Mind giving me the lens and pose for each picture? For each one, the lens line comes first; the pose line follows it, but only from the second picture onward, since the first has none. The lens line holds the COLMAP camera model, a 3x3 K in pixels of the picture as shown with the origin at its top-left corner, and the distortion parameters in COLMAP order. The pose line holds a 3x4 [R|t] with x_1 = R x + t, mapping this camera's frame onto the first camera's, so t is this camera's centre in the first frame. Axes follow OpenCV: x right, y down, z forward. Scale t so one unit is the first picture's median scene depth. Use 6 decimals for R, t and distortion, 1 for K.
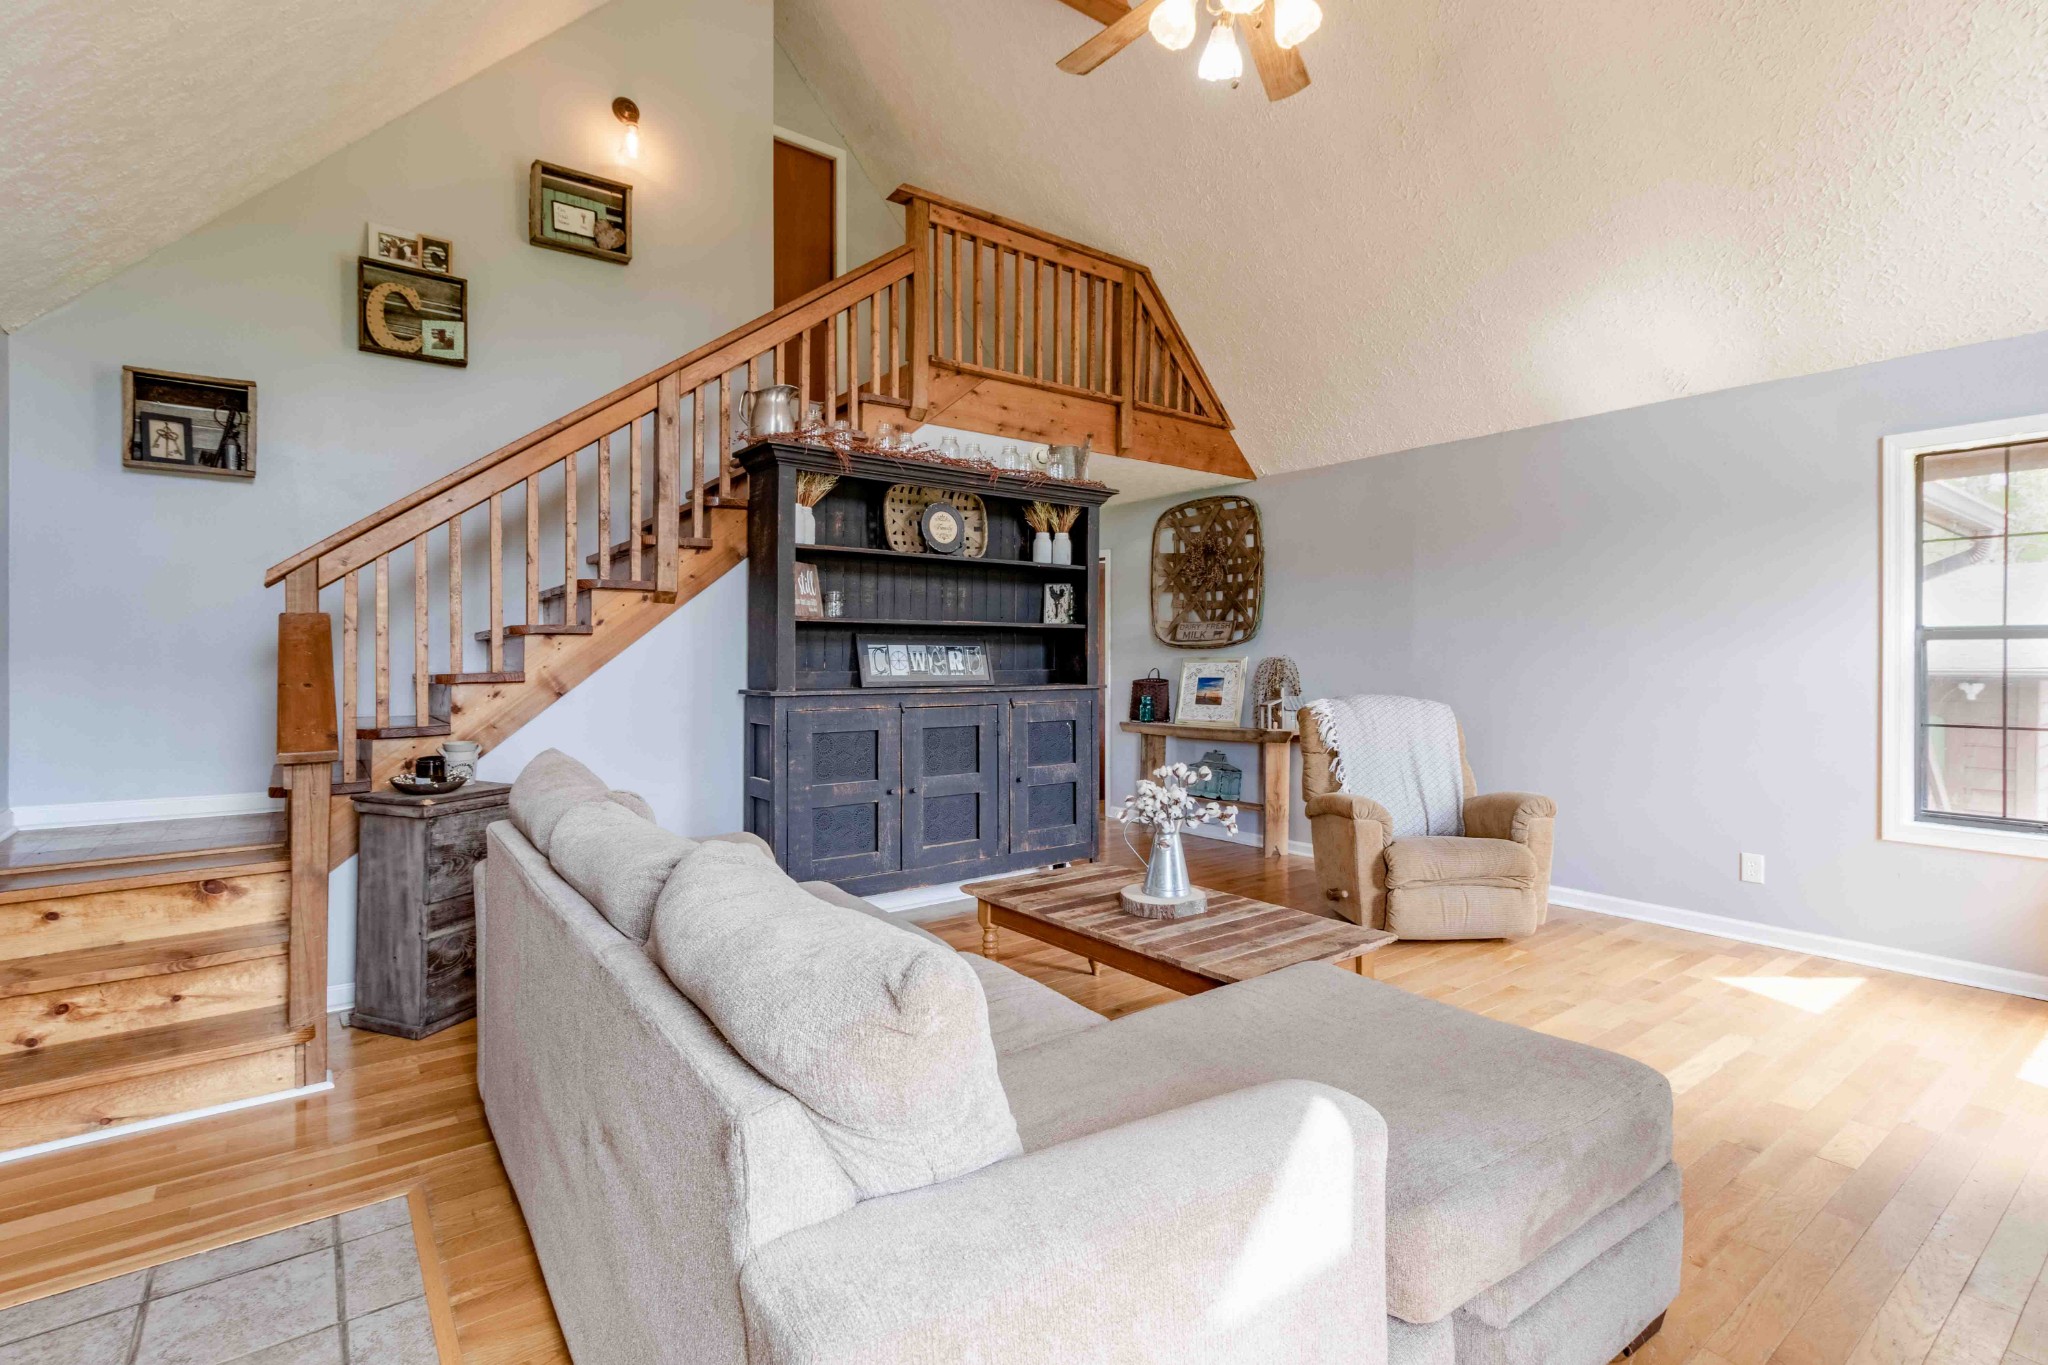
lens RADIAL K [[949.3, 0, 1029.3], [0, 949.3, 661.4], [0, 0, 1]] dist [-0.000321, 0.000957]
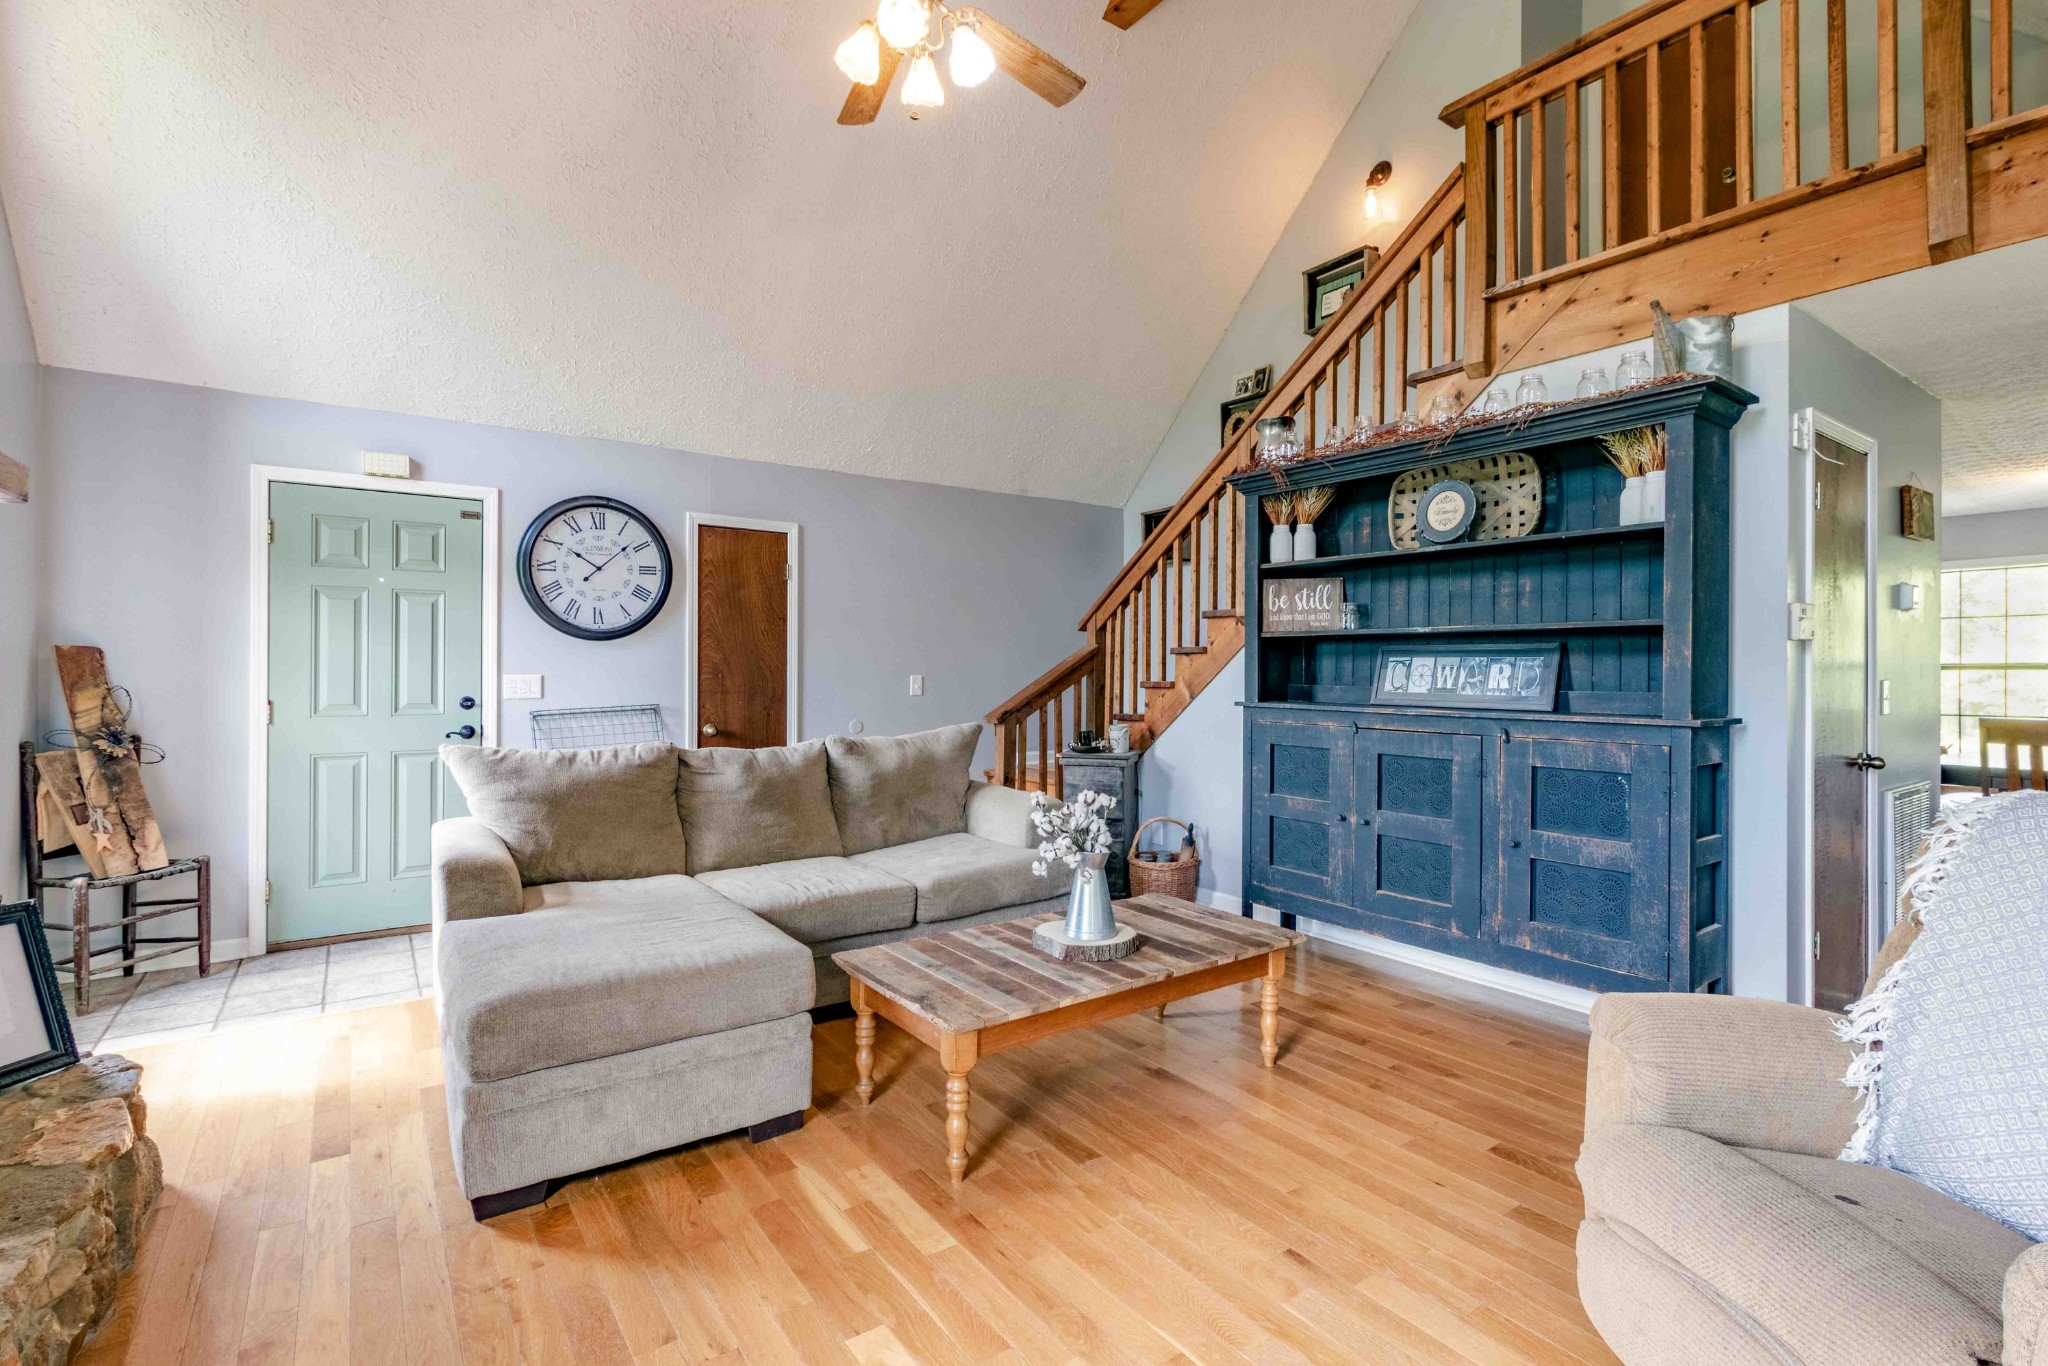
lens RADIAL K [[958.1, 0, 1053.1], [0, 958.1, 665.9], [0, 0, 1]] dist [0.012675, 0.000541]
pose [[-0.020344, -0.003593, -0.999787, 0.743245], [-0.004281, 0.999985, -0.003507, -0.005106], [0.999784, 0.004209, -0.020359, 0.691488]]
